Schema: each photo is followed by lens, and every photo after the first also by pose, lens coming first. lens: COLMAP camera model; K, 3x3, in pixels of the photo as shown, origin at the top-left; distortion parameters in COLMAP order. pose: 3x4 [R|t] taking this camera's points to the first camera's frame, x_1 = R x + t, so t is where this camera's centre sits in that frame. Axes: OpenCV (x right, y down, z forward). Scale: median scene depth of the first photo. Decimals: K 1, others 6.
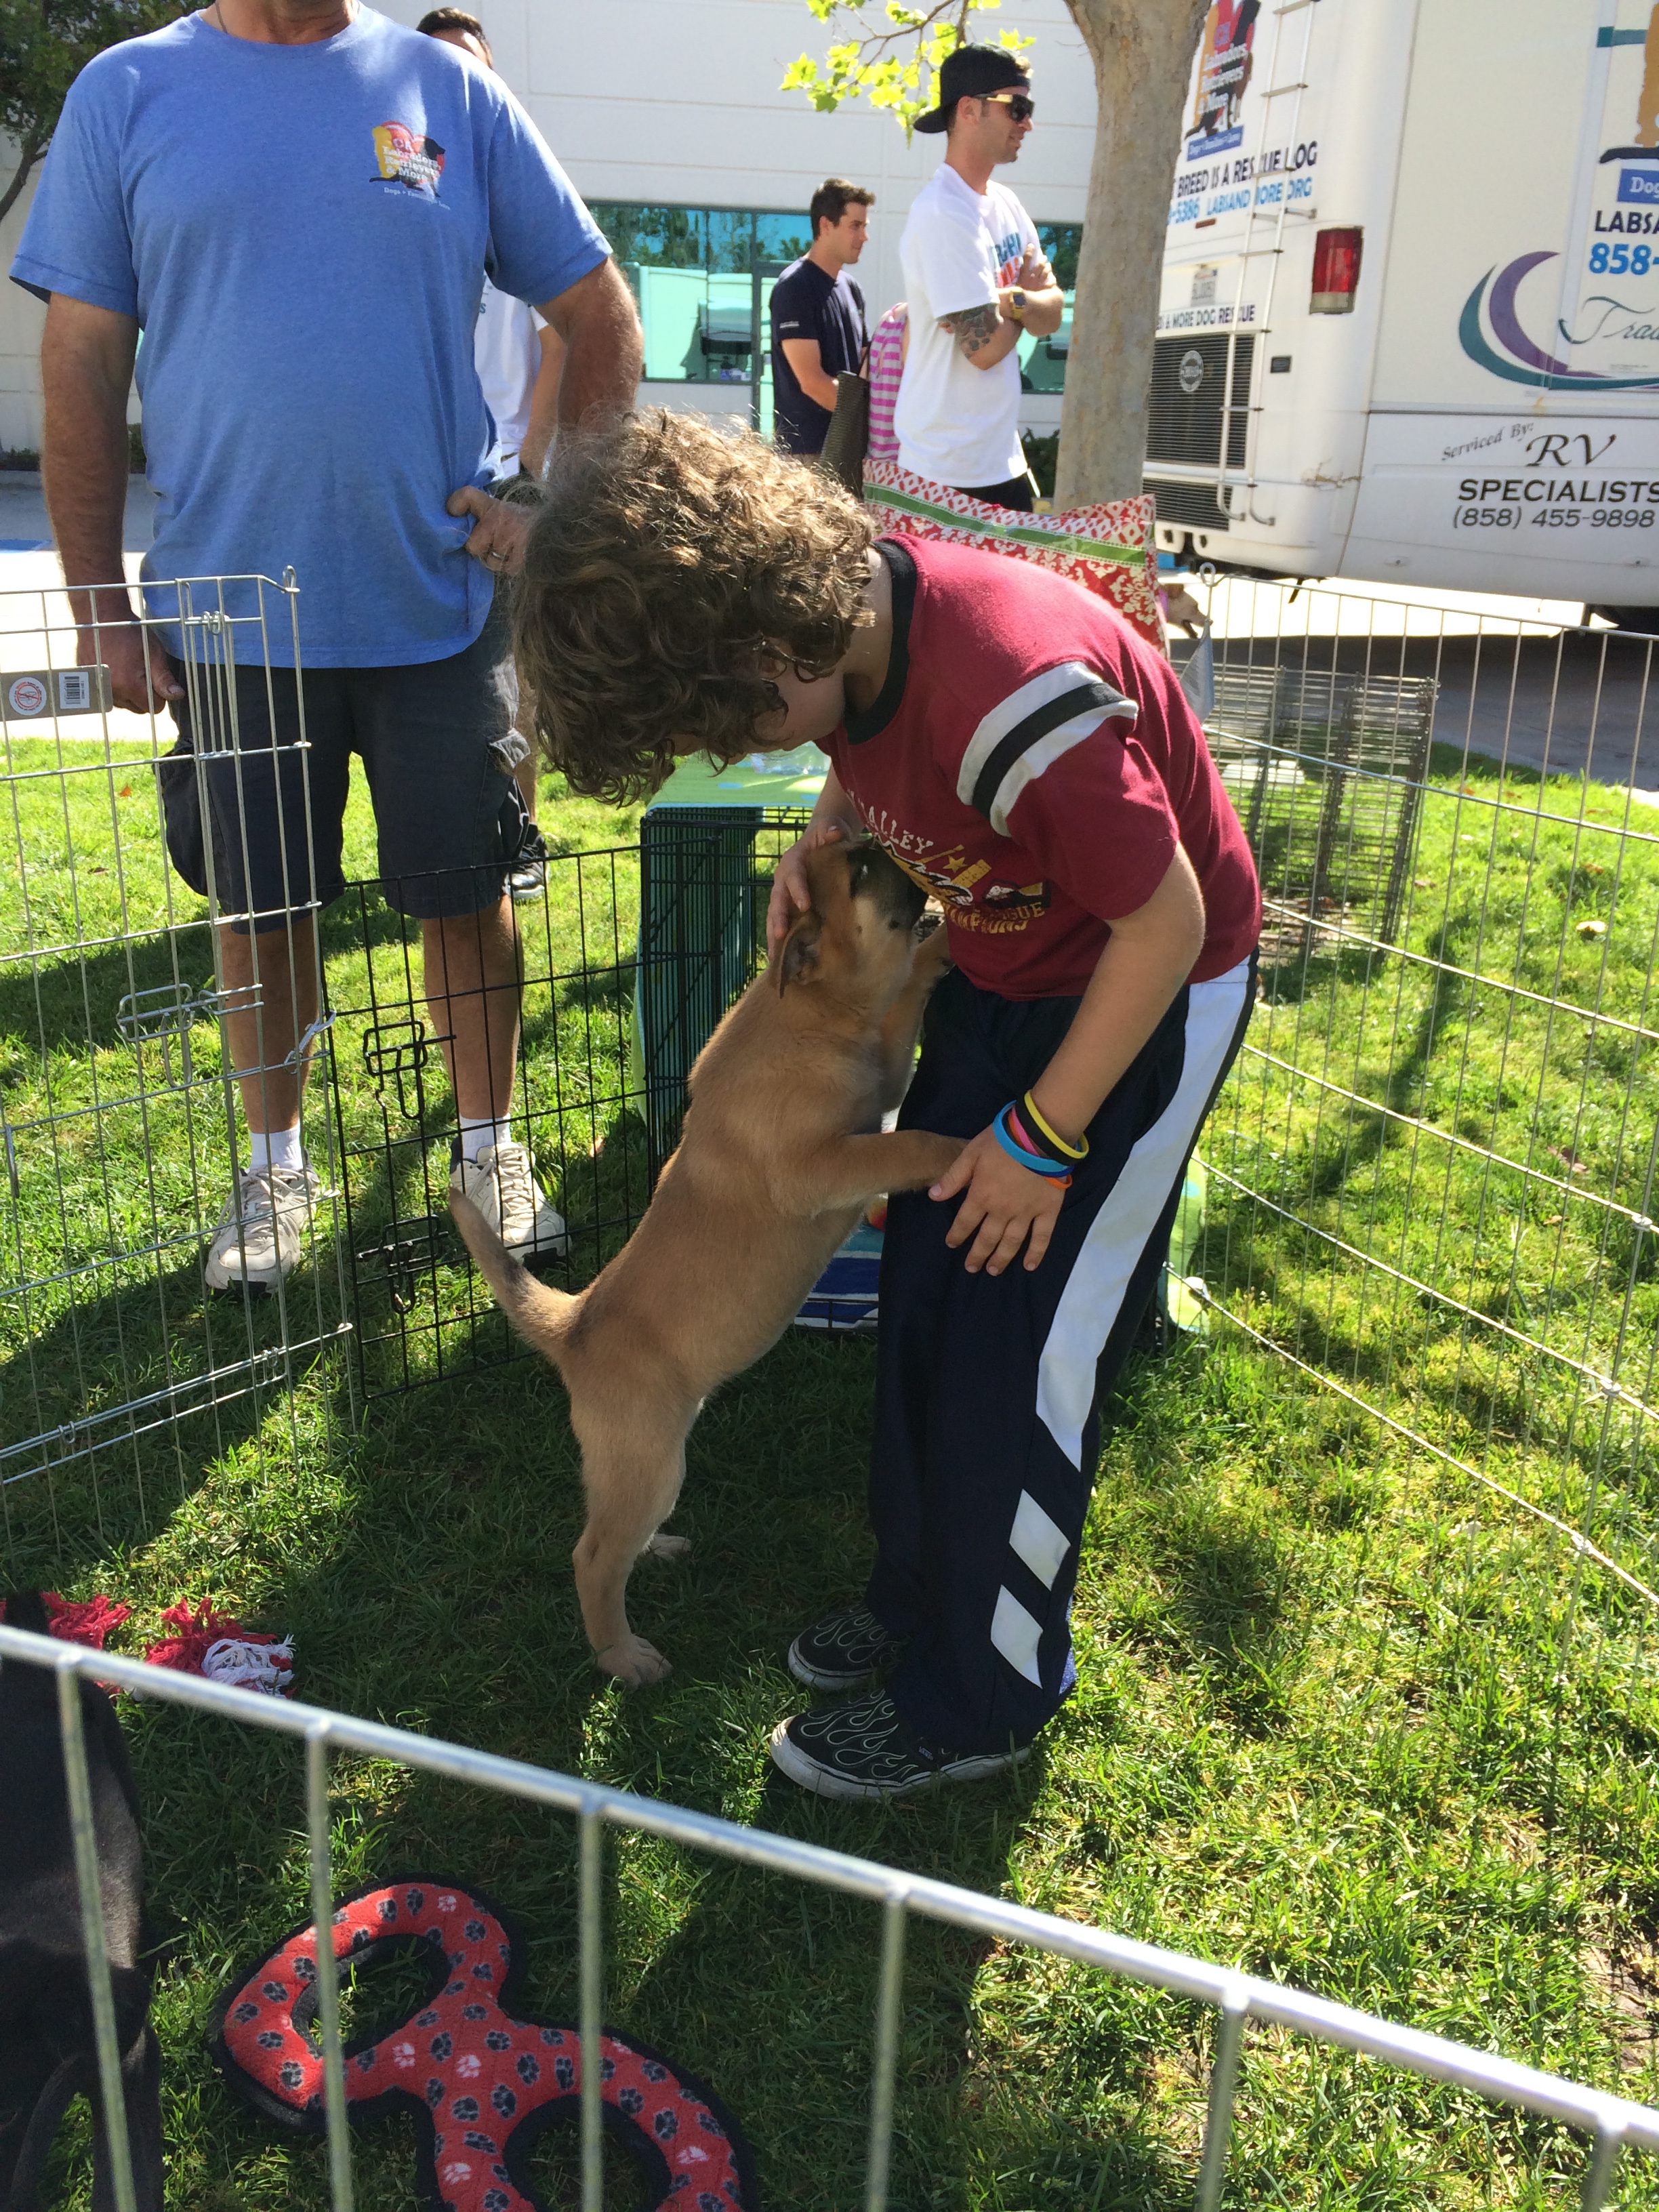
lens RADIAL K [[1903.3, 0, 819.1], [0, 1903.3, 1074.9], [0, 0, 1]] dist [0.075137, -0.086134]
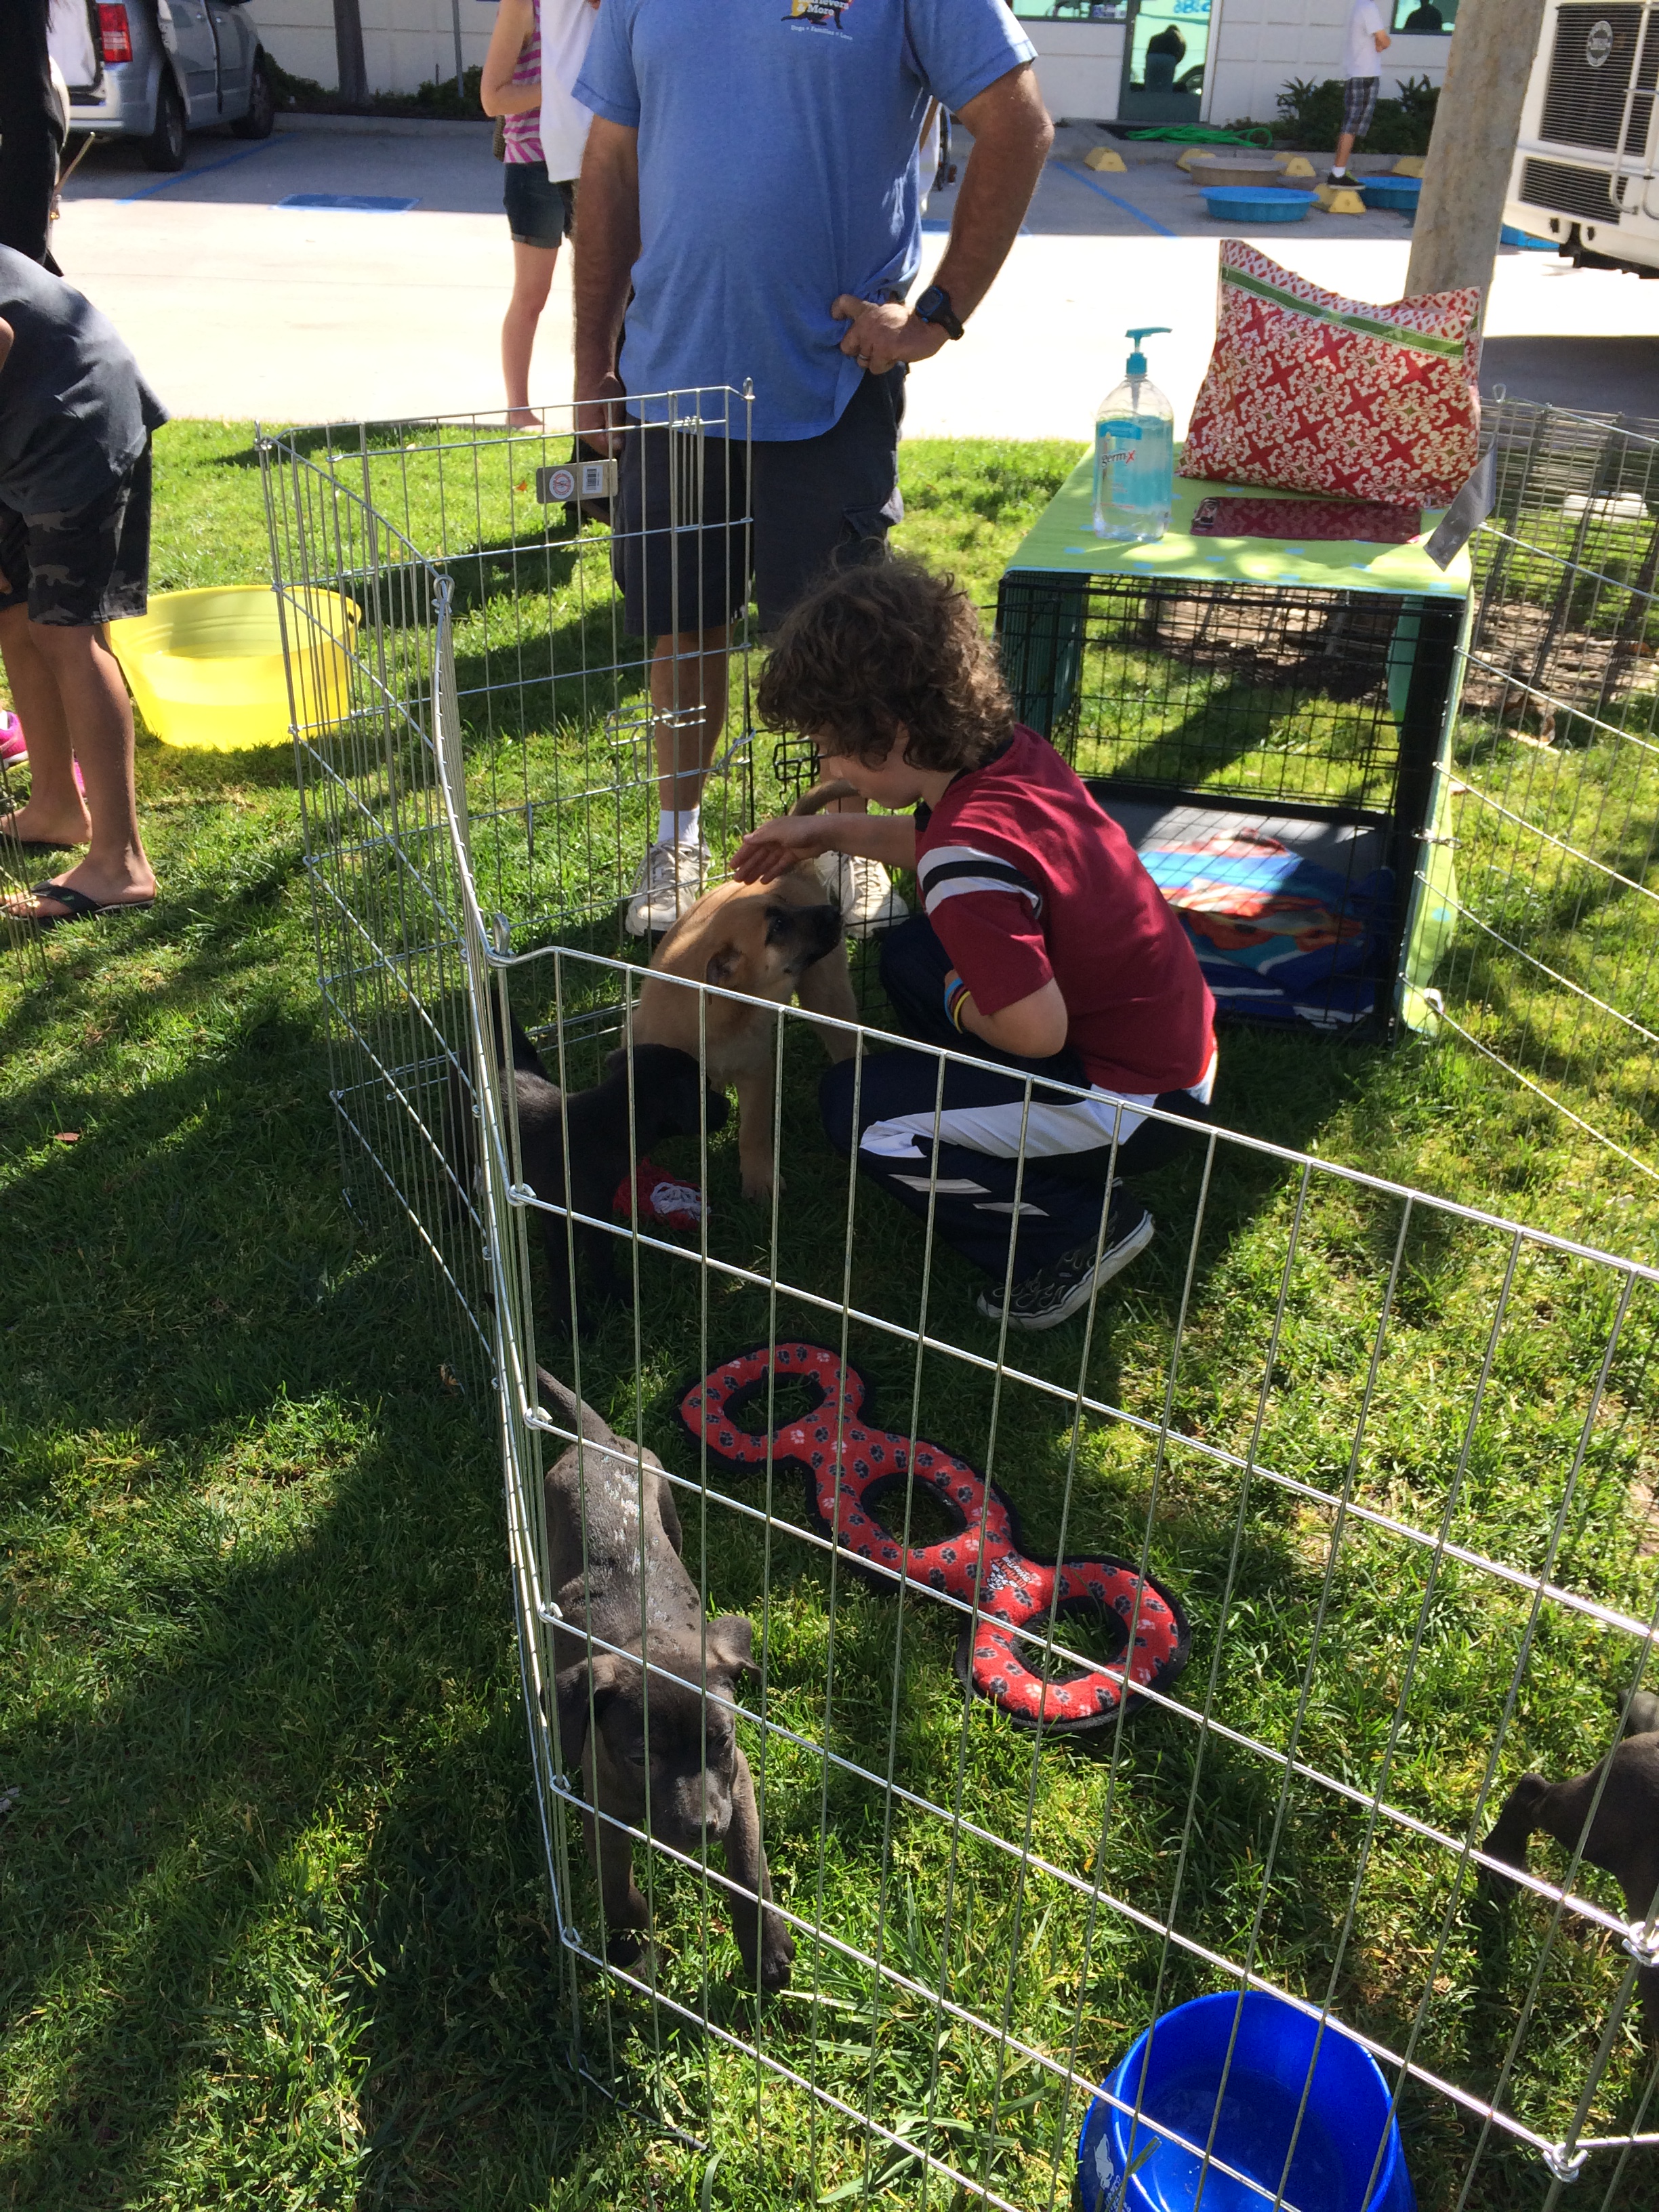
lens RADIAL K [[1903.3, 0, 810.9], [0, 1903.3, 1071.4], [0, 0, 1]] dist [0.075137, -0.086134]
pose [[0.984841, 0.087166, -0.149967, -0.000706], [-0.061915, 0.984266, 0.165488, -0.018941], [0.162032, -0.153694, 0.974743, -0.264832]]
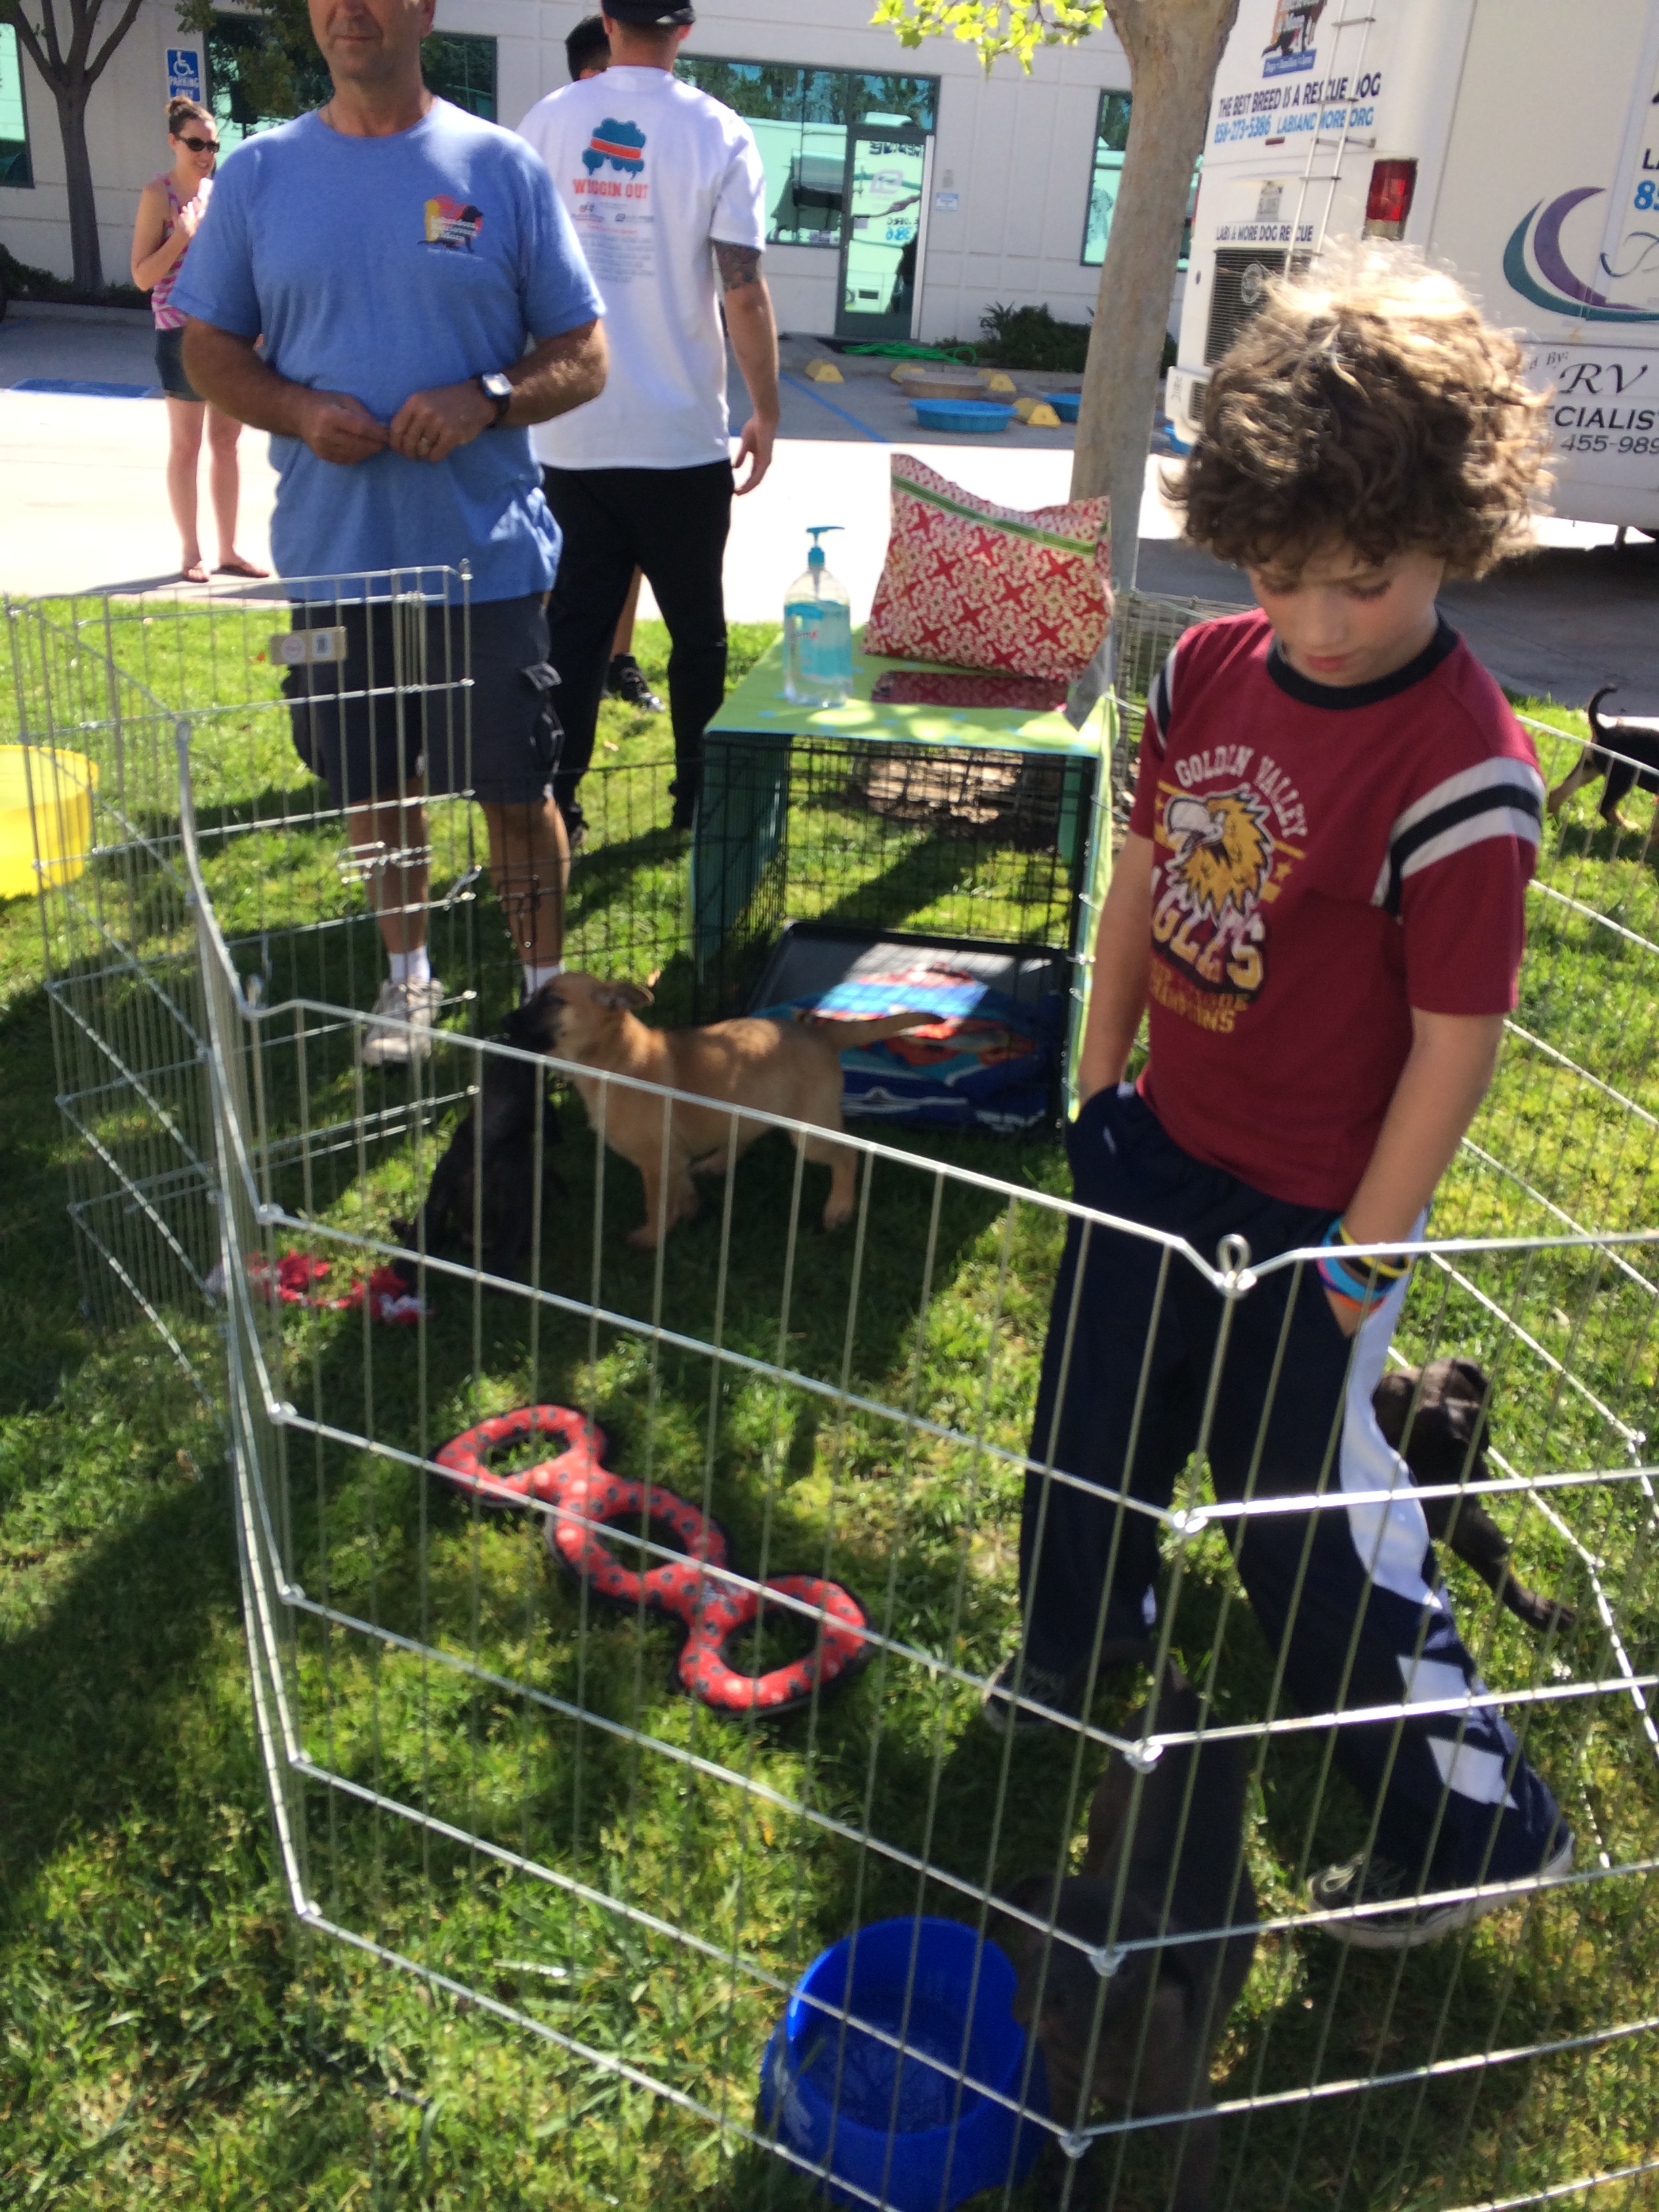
lens RADIAL K [[1903.3, 0, 827.1], [0, 1903.3, 1061.3], [0, 0, 1]] dist [0.075137, -0.086134]
pose [[0.998145, 0.056938, -0.021557, 0.040574], [-0.055422, 0.996320, 0.065383, 0.003437], [0.025201, -0.064067, 0.997627, -0.381772]]
